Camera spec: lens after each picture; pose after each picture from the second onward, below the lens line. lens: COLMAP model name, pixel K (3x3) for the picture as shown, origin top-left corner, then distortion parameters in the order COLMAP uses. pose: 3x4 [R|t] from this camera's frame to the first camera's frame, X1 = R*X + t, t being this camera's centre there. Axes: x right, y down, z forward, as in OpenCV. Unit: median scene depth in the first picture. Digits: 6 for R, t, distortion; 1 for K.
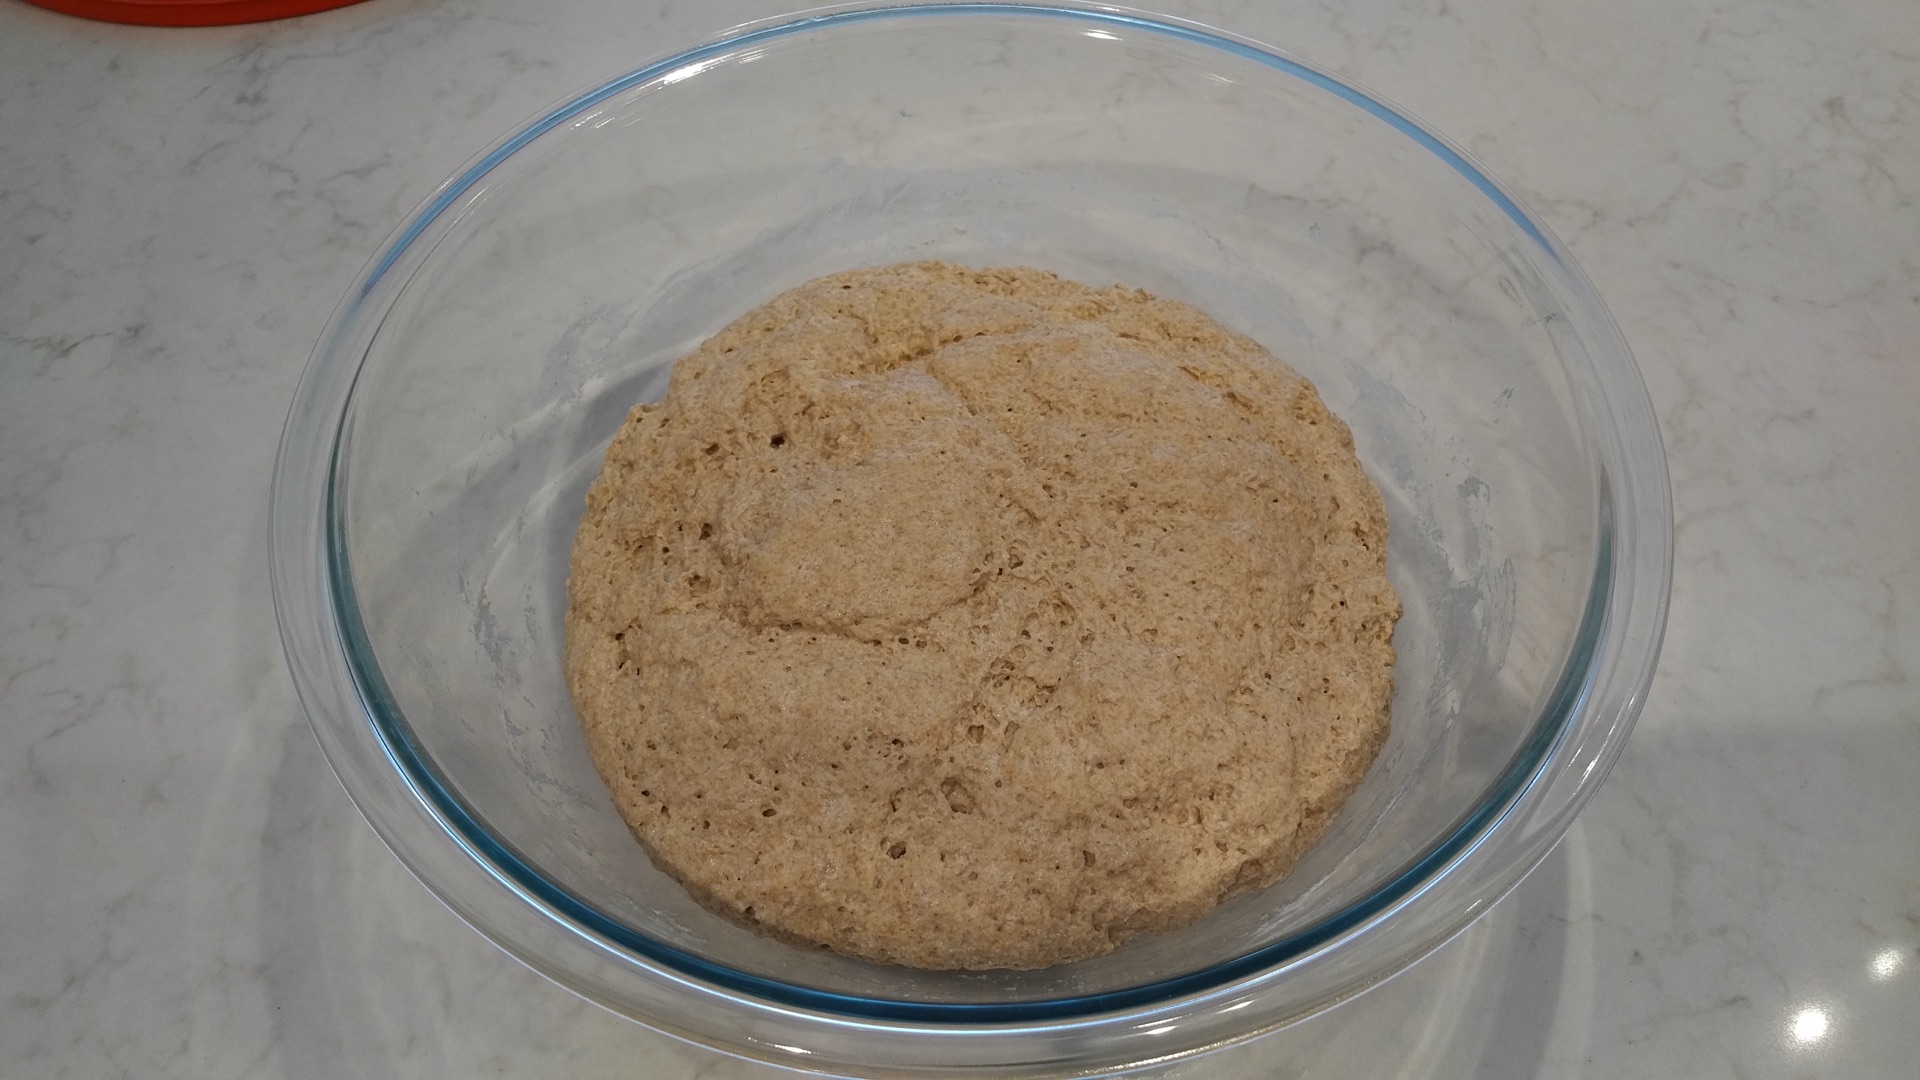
lens RADIAL K [[1797.8, 0, 886.2], [0, 1797.8, 491.0], [0, 0, 1]] dist [0.128901, -0.304774]
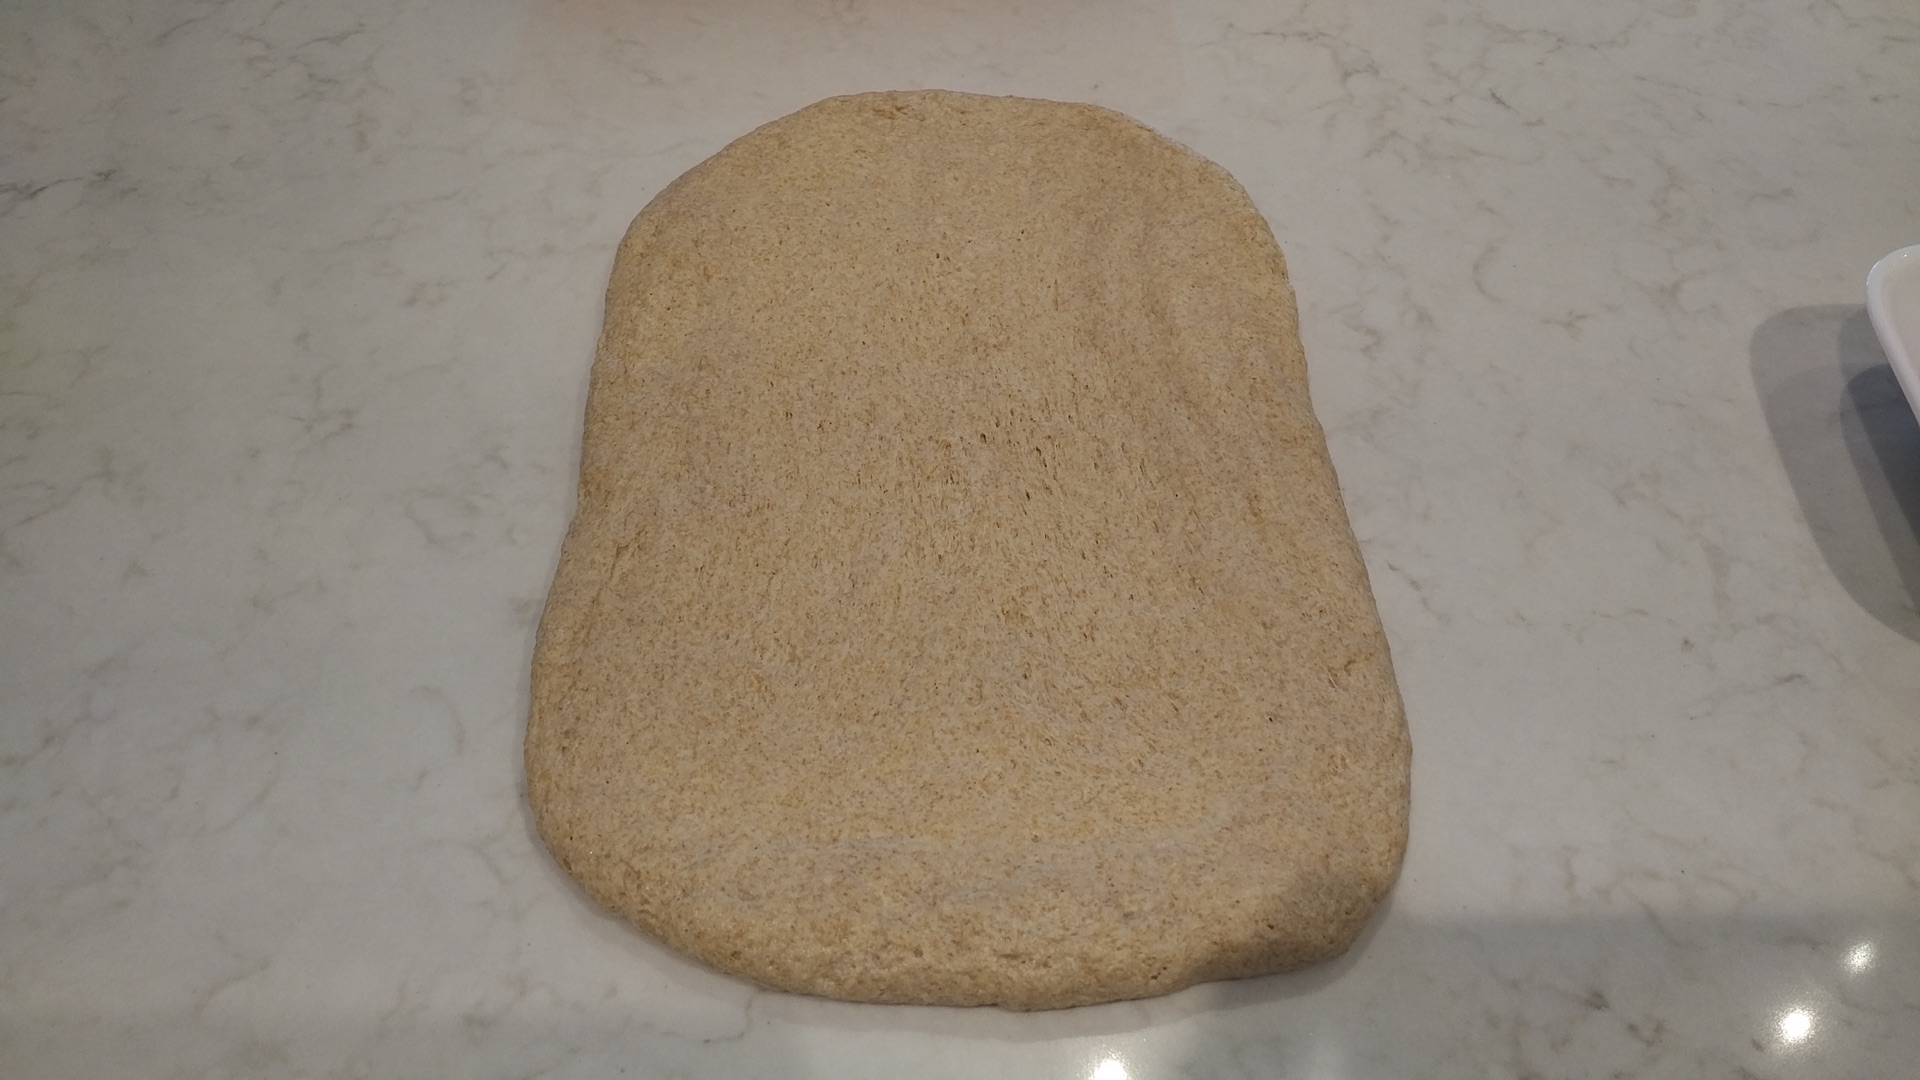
lens RADIAL K [[1797.8, 0, 902.7], [0, 1797.8, 436.3], [0, 0, 1]] dist [0.128901, -0.304774]
pose [[0.998114, -0.030267, 0.053412, -0.041291], [0.036163, 0.992925, -0.113106, 0.172013], [-0.049611, 0.114824, 0.992146, 0.025822]]
